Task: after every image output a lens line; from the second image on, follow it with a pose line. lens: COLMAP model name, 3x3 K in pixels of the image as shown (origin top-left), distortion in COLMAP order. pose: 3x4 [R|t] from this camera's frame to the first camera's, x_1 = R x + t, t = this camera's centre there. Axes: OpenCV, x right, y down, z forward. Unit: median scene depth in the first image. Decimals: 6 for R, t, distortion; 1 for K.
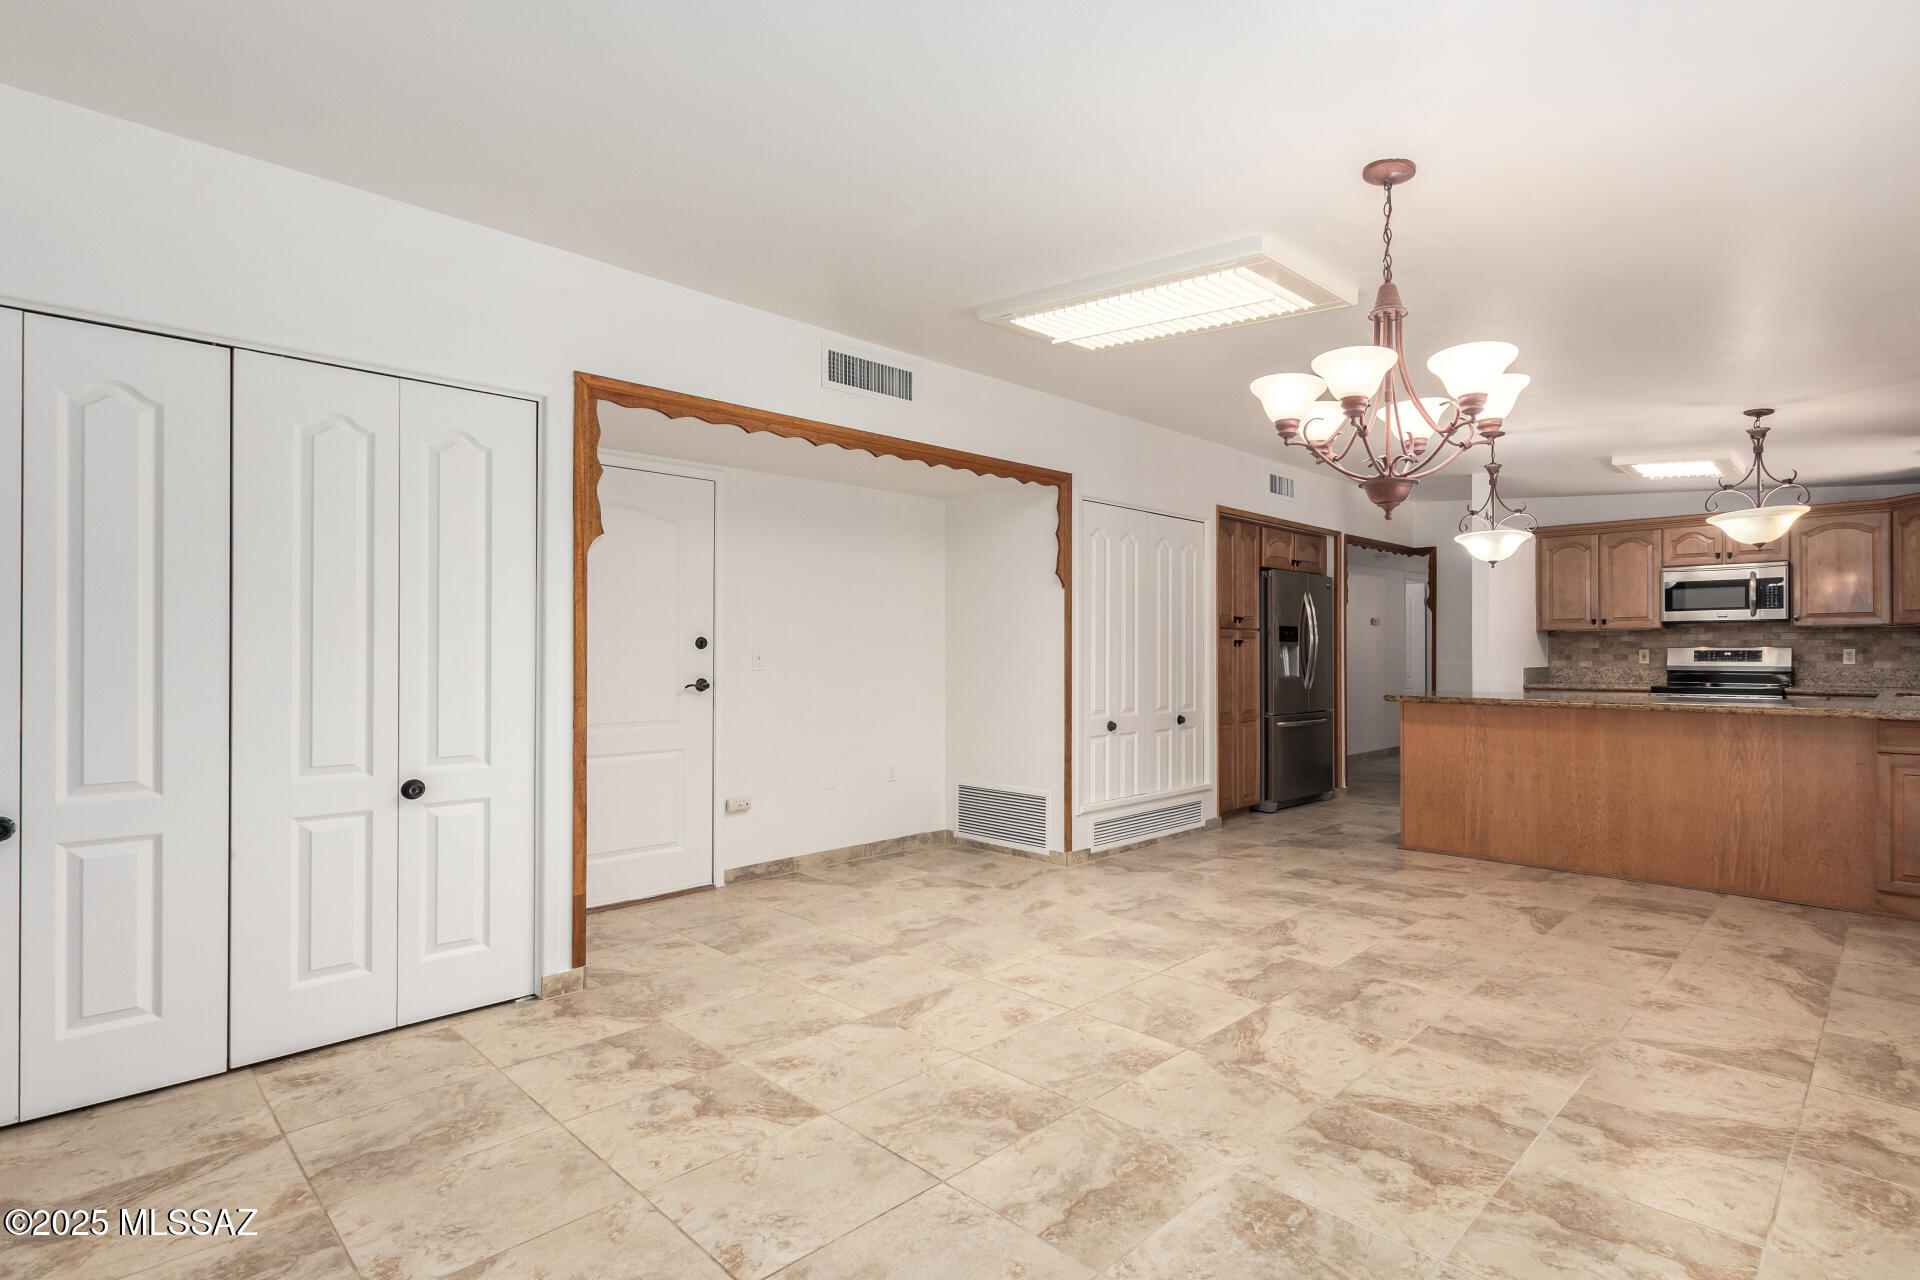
lens RADIAL K [[953.2, 0, 962.1], [0, 953.2, 642.6], [0, 0, 1]] dist [0.006133, -0.001218]
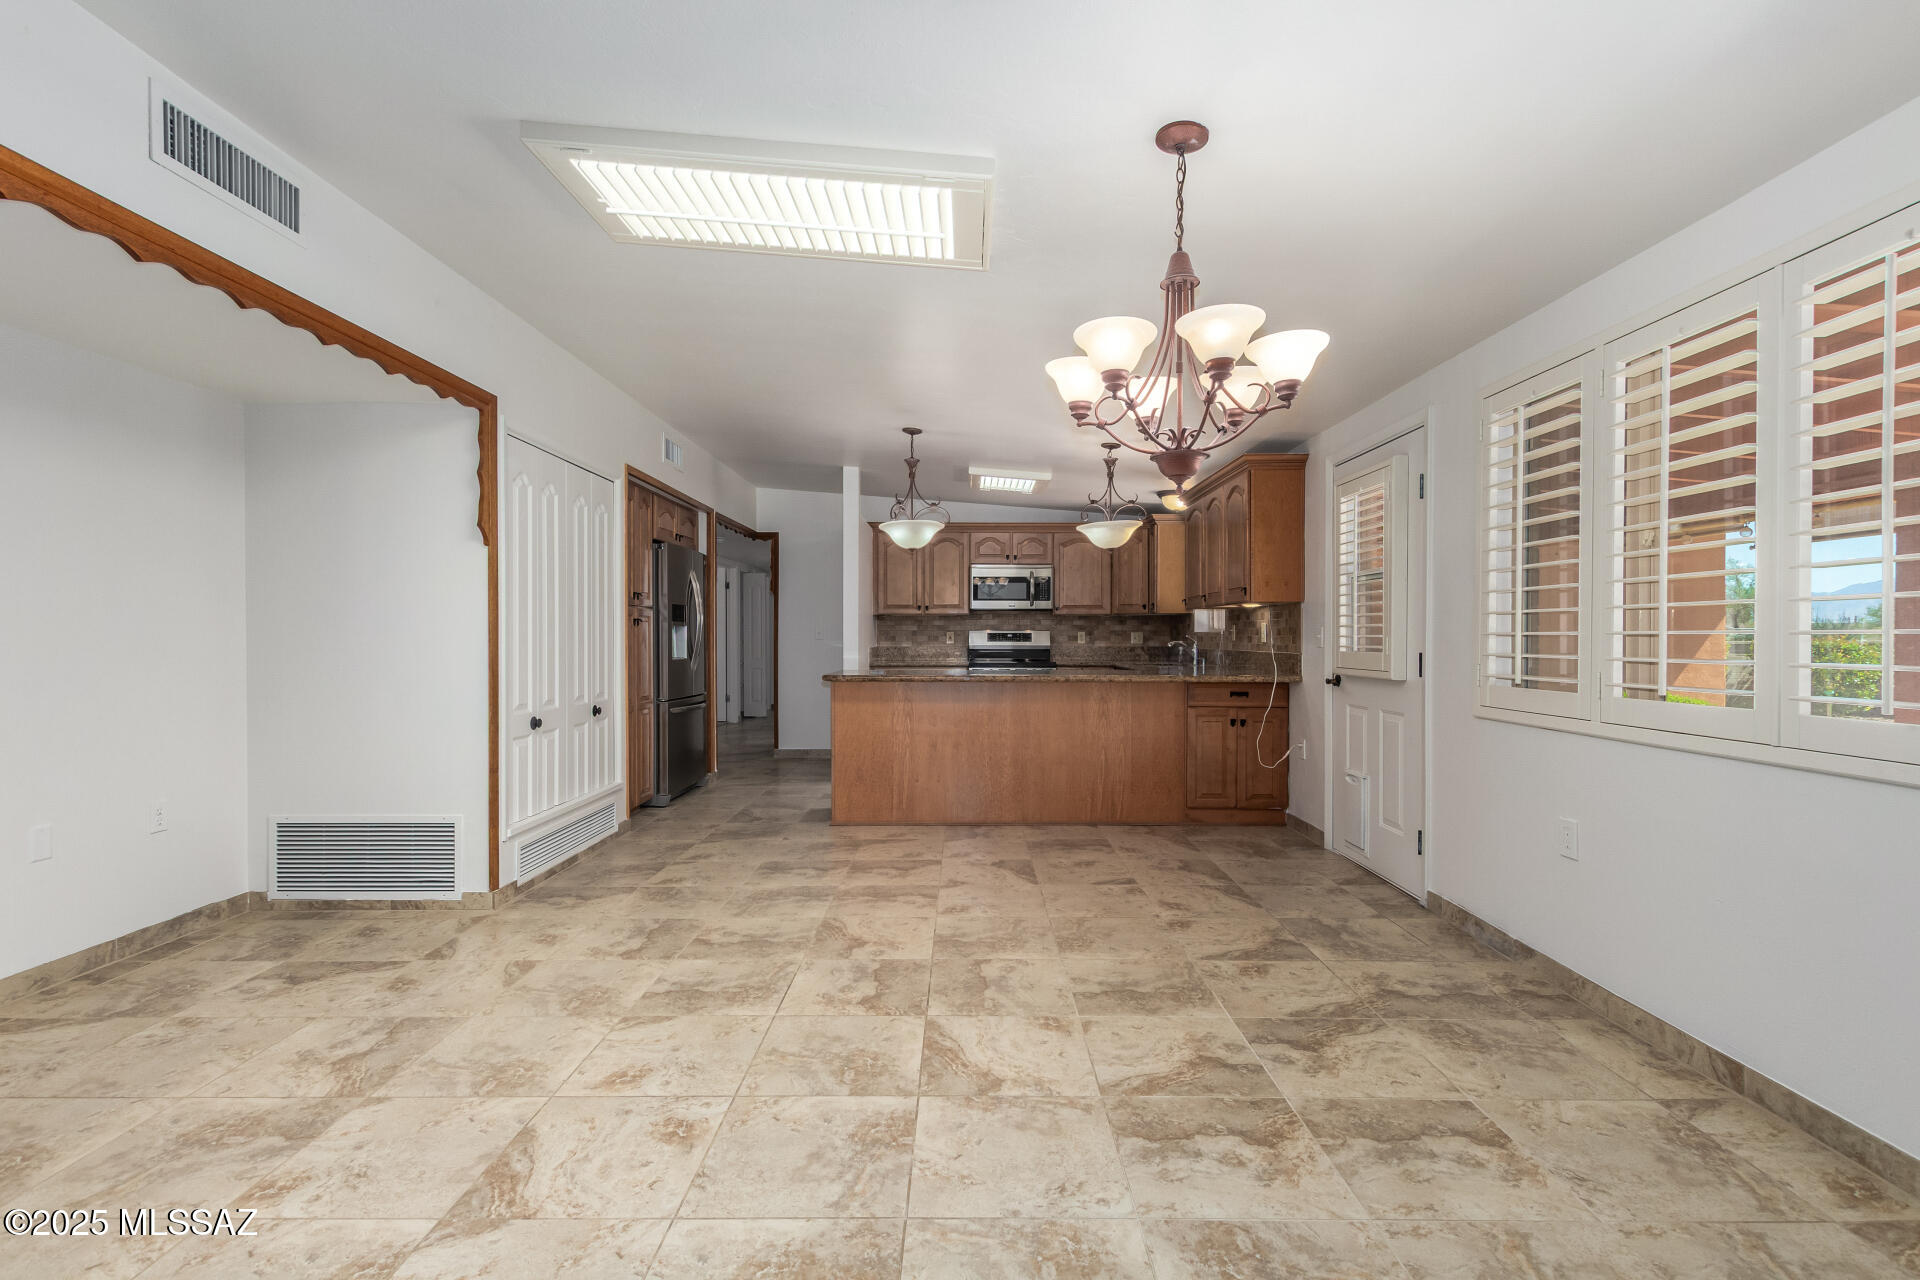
lens RADIAL K [[953.2, 0, 960.9], [0, 953.2, 644.4], [0, 0, 1]] dist [0.006133, -0.001218]
pose [[0.698053, -0.003337, 0.716038, -0.214260], [-0.010848, 0.999825, 0.015236, 0.007157], [-0.715964, -0.018403, 0.697895, 0.243422]]
